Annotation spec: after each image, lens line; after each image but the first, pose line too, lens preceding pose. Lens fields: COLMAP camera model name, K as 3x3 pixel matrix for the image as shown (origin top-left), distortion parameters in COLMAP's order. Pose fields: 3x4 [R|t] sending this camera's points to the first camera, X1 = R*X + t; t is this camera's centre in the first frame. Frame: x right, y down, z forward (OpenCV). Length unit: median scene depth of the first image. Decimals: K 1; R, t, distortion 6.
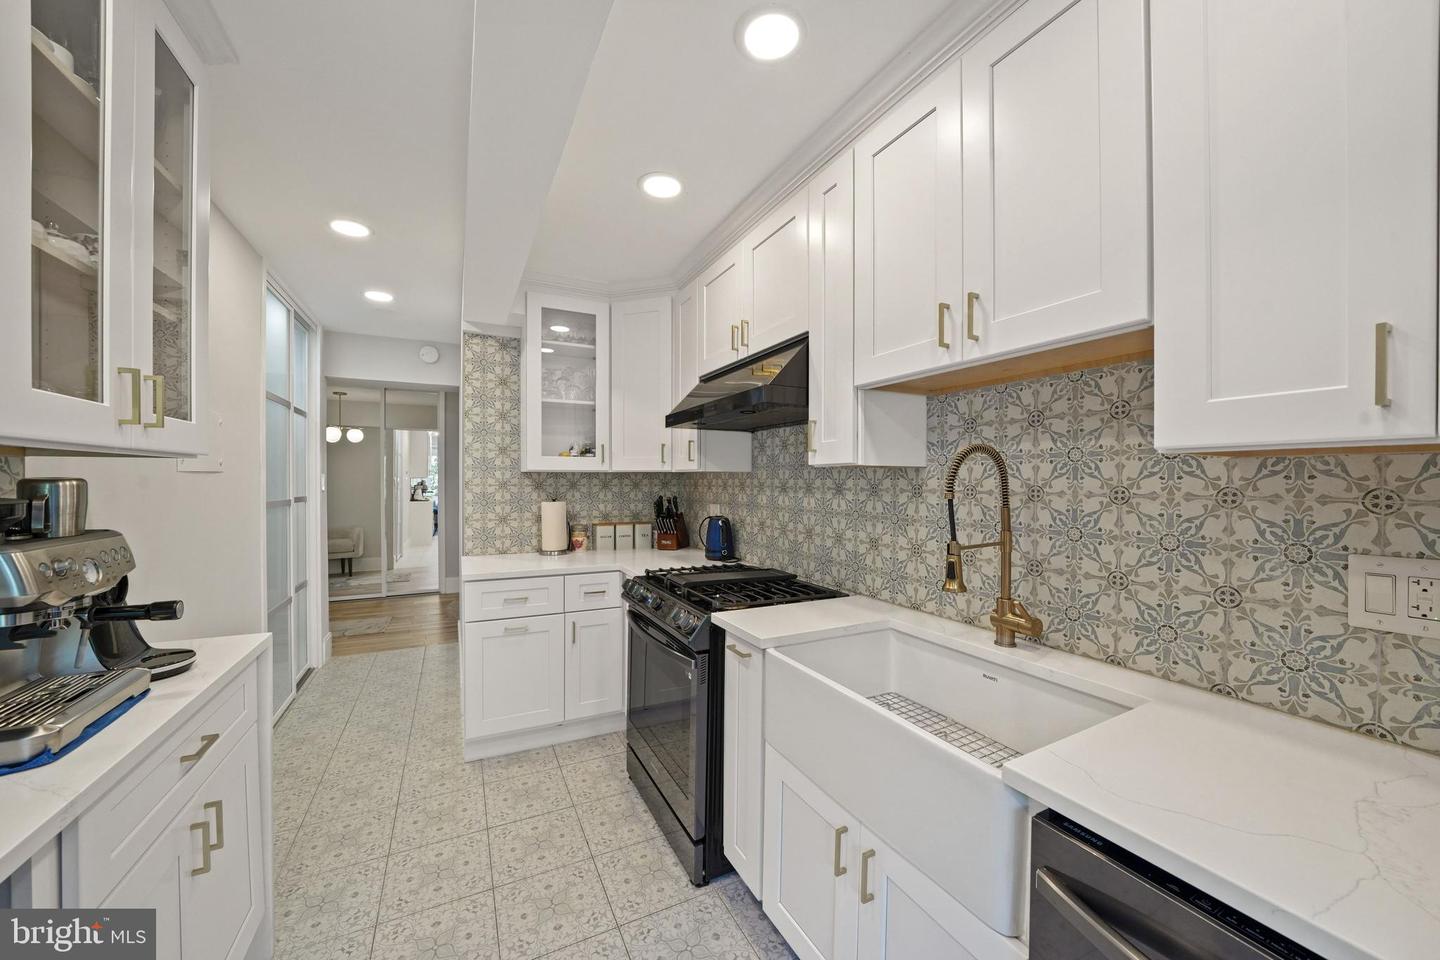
lens RADIAL K [[519.1, 0, 725.8], [0, 519.1, 481.6], [0, 0, 1]] dist [-0.008551, 0.000238]
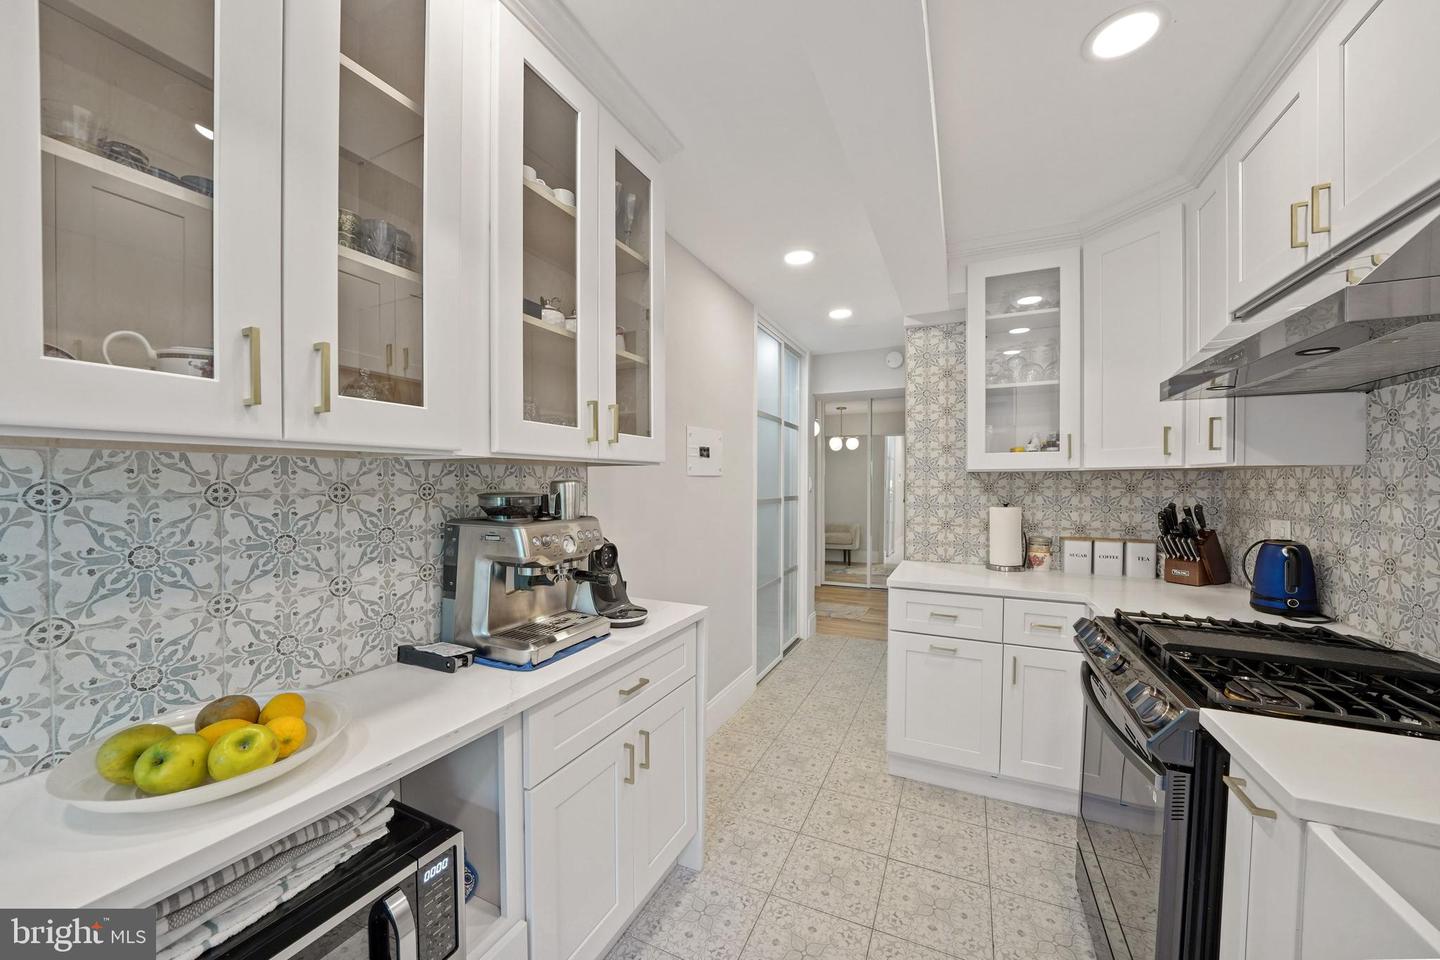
lens RADIAL K [[525.1, 0, 723.4], [0, 525.1, 489.7], [0, 0, 1]] dist [-0.016495, 0.000128]
pose [[0.614432, 0.007858, -0.788930, 0.056177], [0.000711, 0.999944, 0.010514, 0.001477], [0.788969, -0.007021, 0.614393, 0.128447]]
